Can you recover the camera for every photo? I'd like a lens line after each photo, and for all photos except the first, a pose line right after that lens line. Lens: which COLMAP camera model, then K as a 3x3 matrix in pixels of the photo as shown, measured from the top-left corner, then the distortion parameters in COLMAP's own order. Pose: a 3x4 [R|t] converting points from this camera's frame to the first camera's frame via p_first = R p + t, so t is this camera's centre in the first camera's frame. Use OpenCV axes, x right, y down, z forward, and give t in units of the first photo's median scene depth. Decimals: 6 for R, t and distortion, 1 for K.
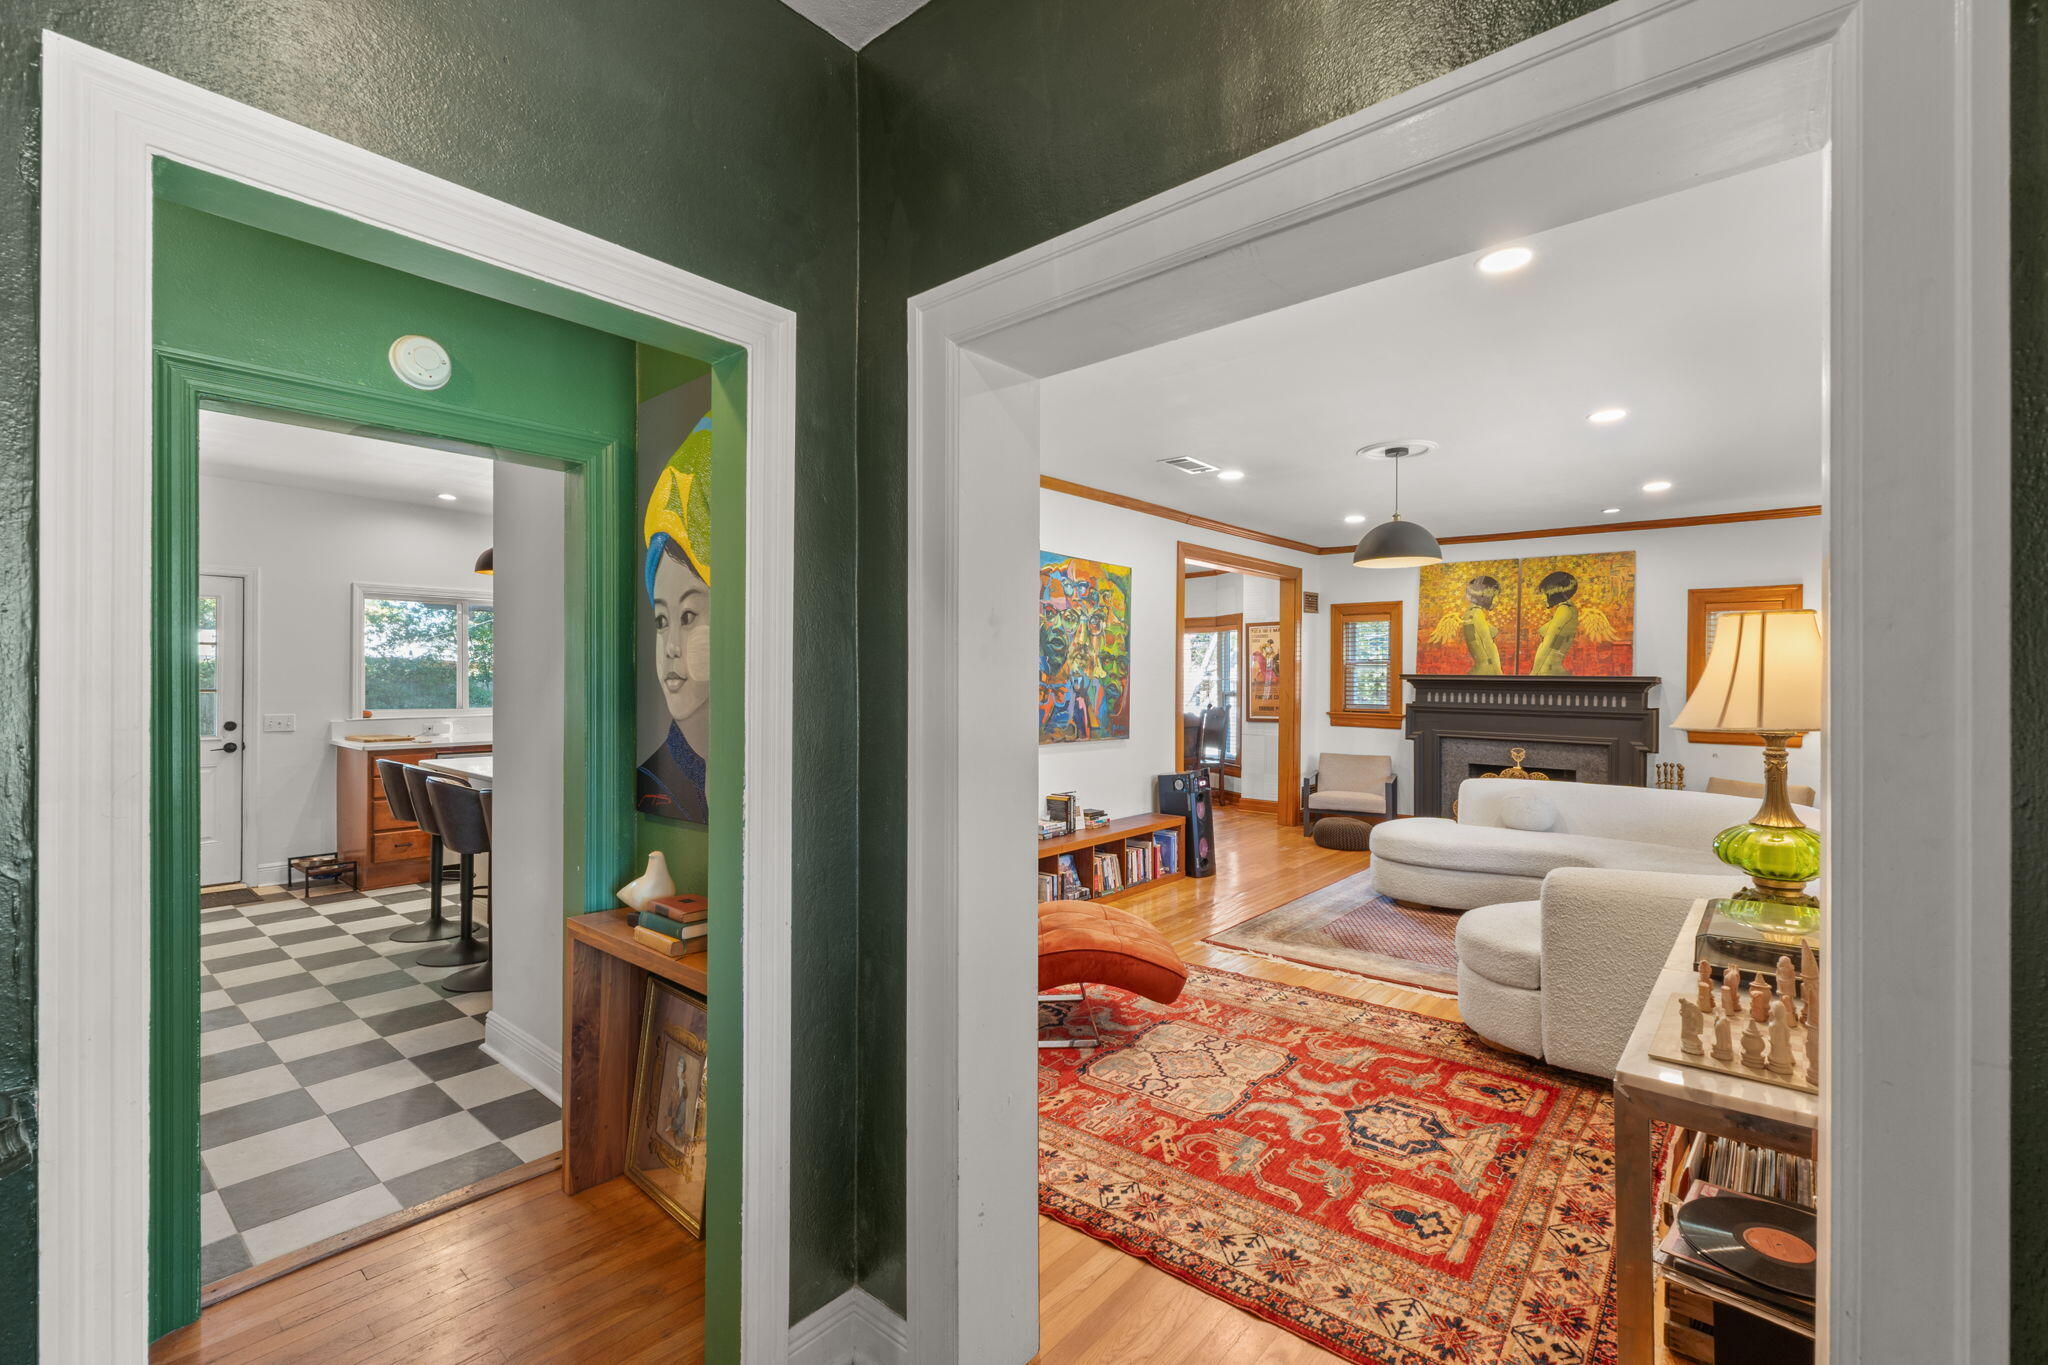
lens RADIAL K [[940.4, 0, 1024.0], [0, 940.4, 682.5], [0, 0, 1]] dist [-0.004202, -0.000165]
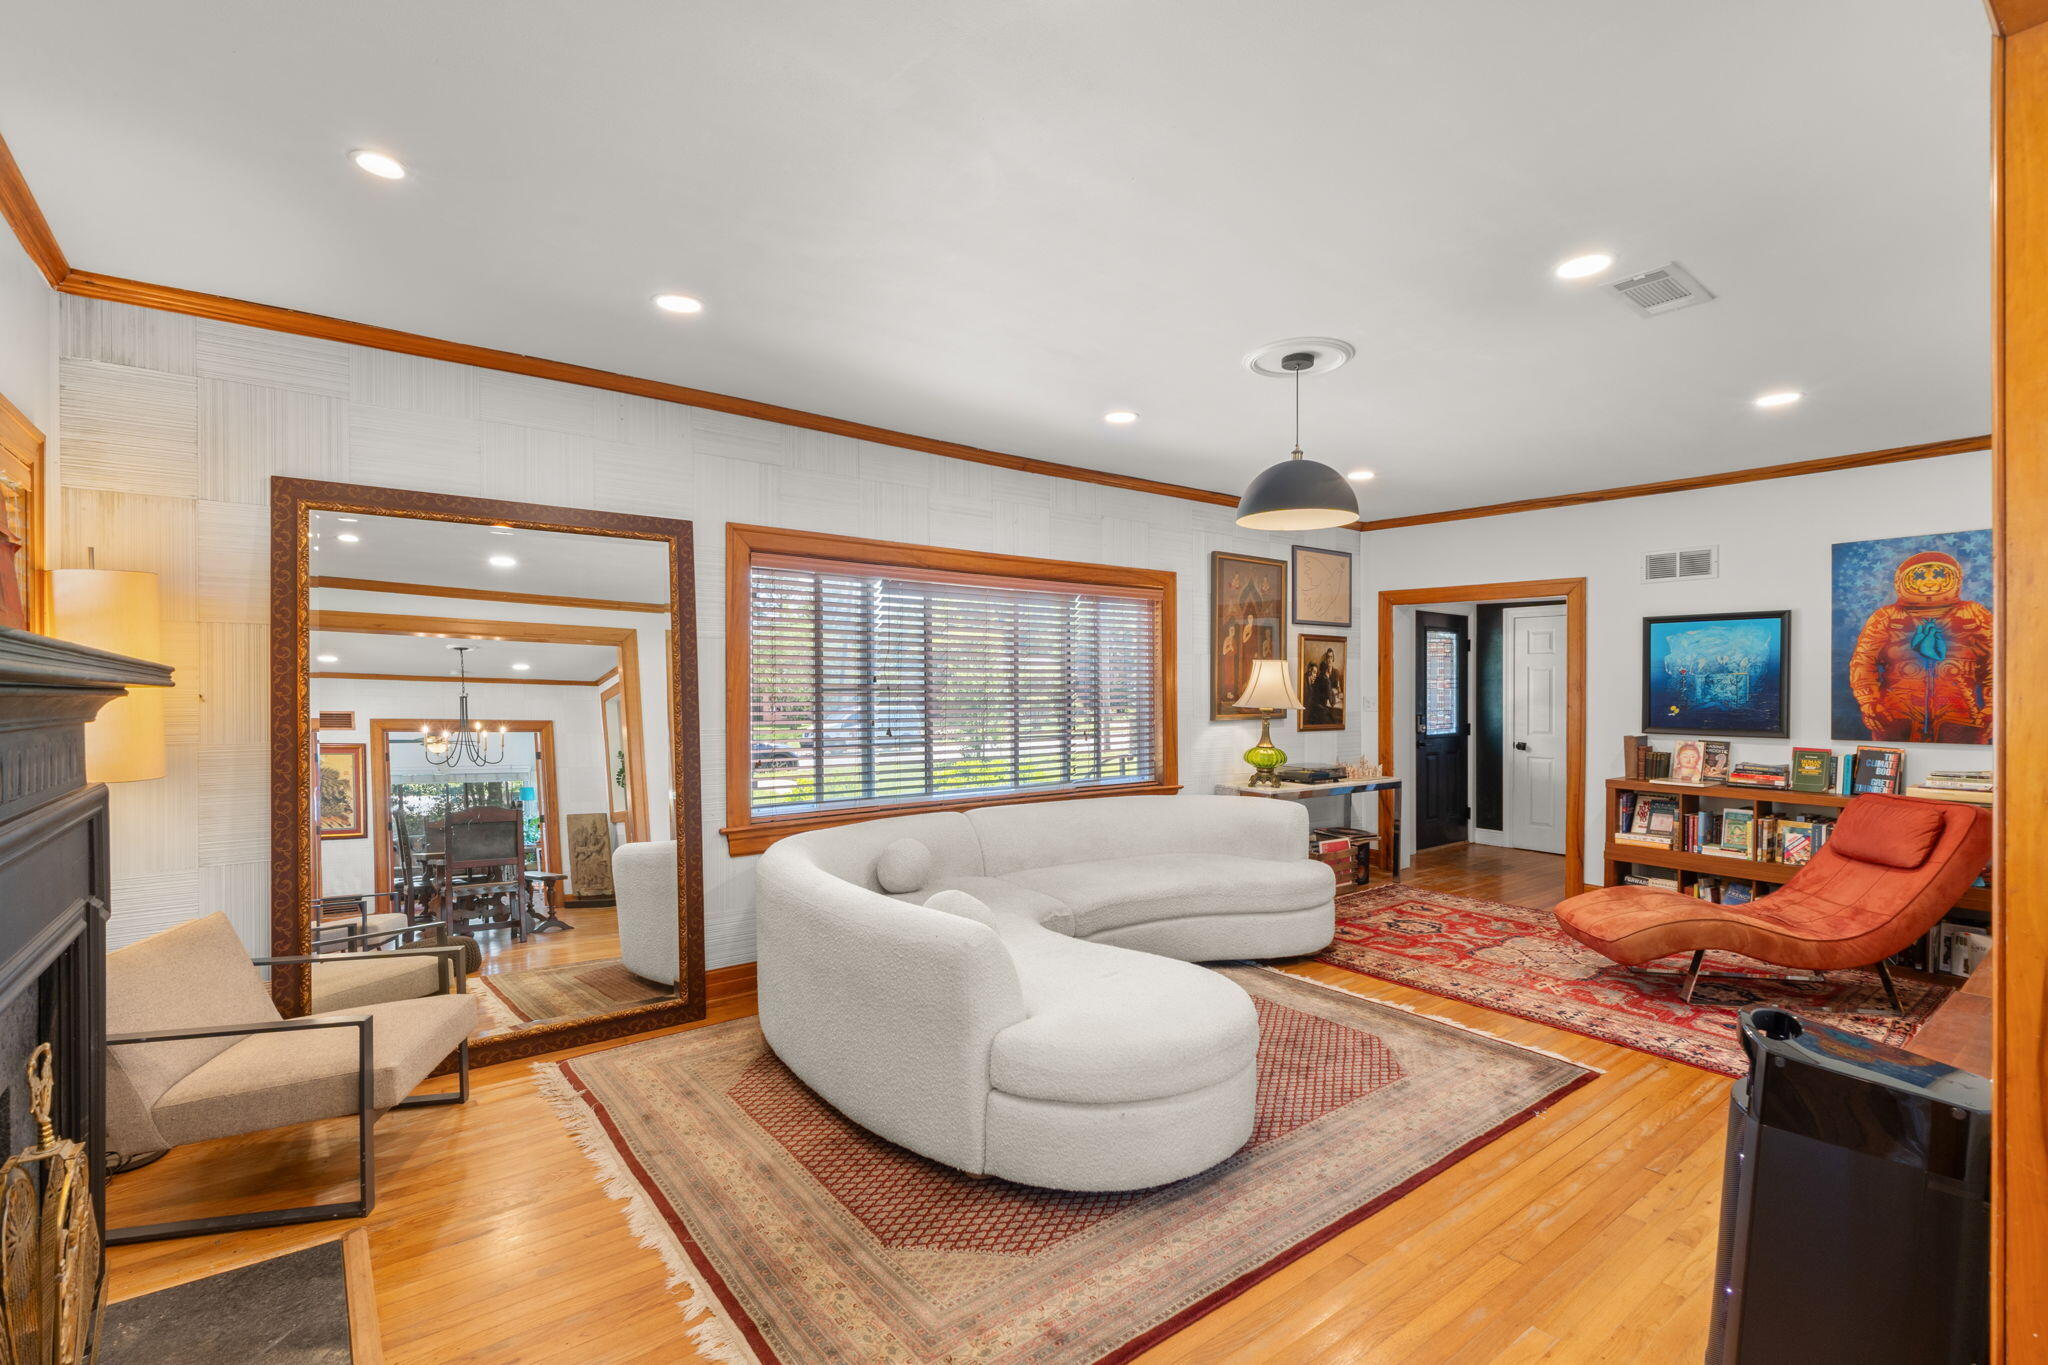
lens RADIAL K [[940.4, 0, 1024.0], [0, 940.4, 682.5], [0, 0, 1]] dist [-0.004202, -0.000165]
pose [[-0.980538, -0.004888, 0.196268, 0.633948], [-0.006397, 0.999955, -0.007054, 0.002618], [-0.196225, -0.008173, -0.980525, 2.391747]]
